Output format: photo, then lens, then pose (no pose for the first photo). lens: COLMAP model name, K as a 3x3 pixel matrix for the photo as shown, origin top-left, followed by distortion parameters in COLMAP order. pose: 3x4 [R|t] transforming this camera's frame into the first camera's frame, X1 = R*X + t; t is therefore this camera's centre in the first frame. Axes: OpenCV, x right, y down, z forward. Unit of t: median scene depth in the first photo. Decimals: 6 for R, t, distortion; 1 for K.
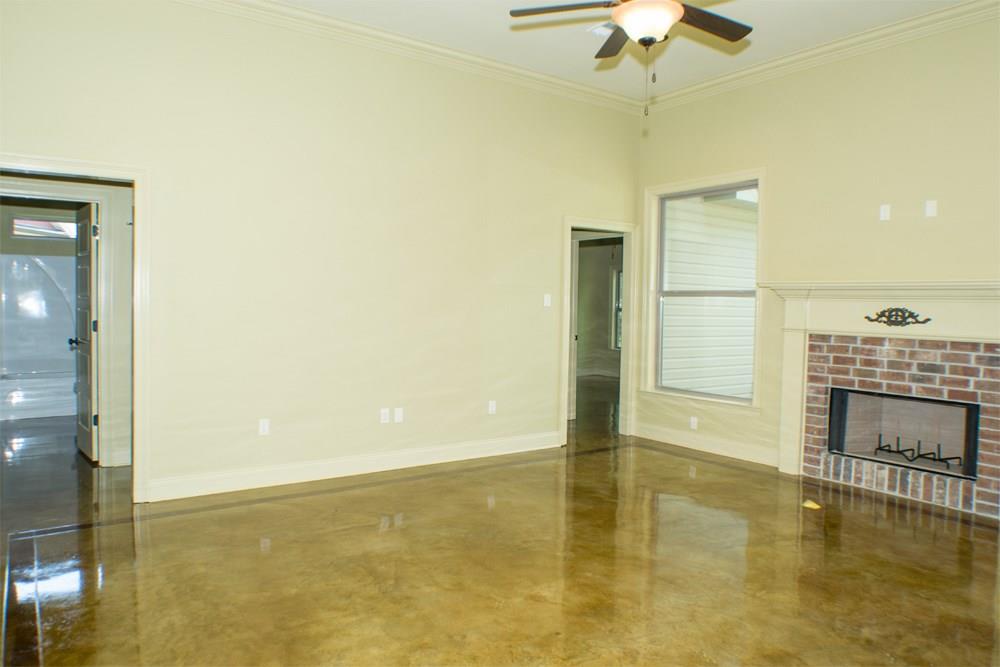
lens RADIAL K [[695.9, 0, 499.6], [0, 695.9, 336.8], [0, 0, 1]] dist [-0.034517, -0.000775]
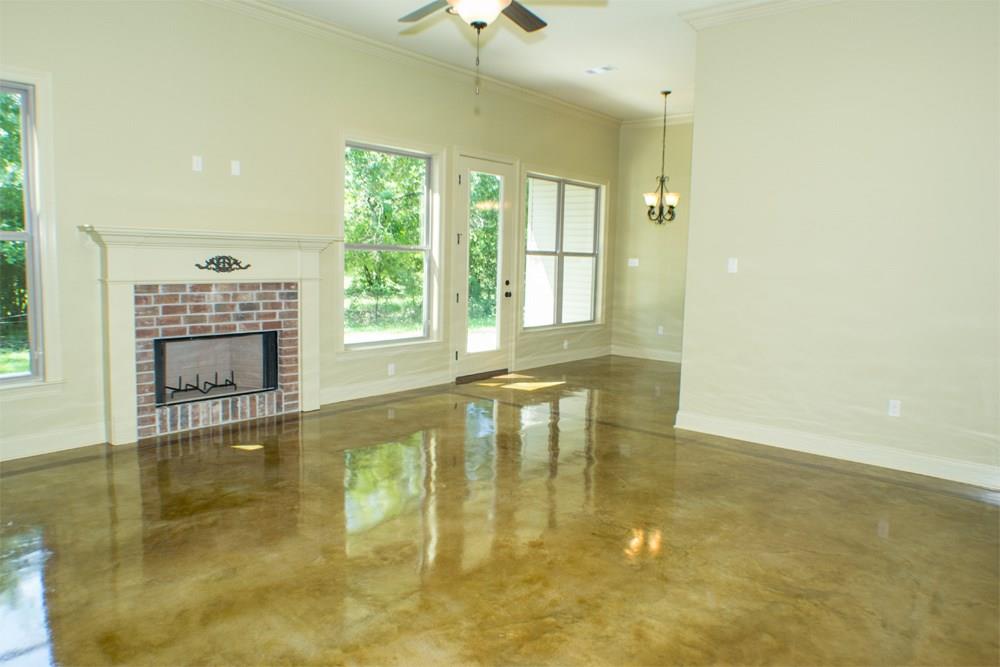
lens RADIAL K [[695.9, 0, 499.7], [0, 695.9, 329.1], [0, 0, 1]] dist [-0.034517, -0.000775]
pose [[-0.255264, -0.128095, 0.958348, -0.598403], [0.016971, 0.990439, 0.136905, -0.068561], [-0.966722, 0.051211, -0.250650, 0.841699]]
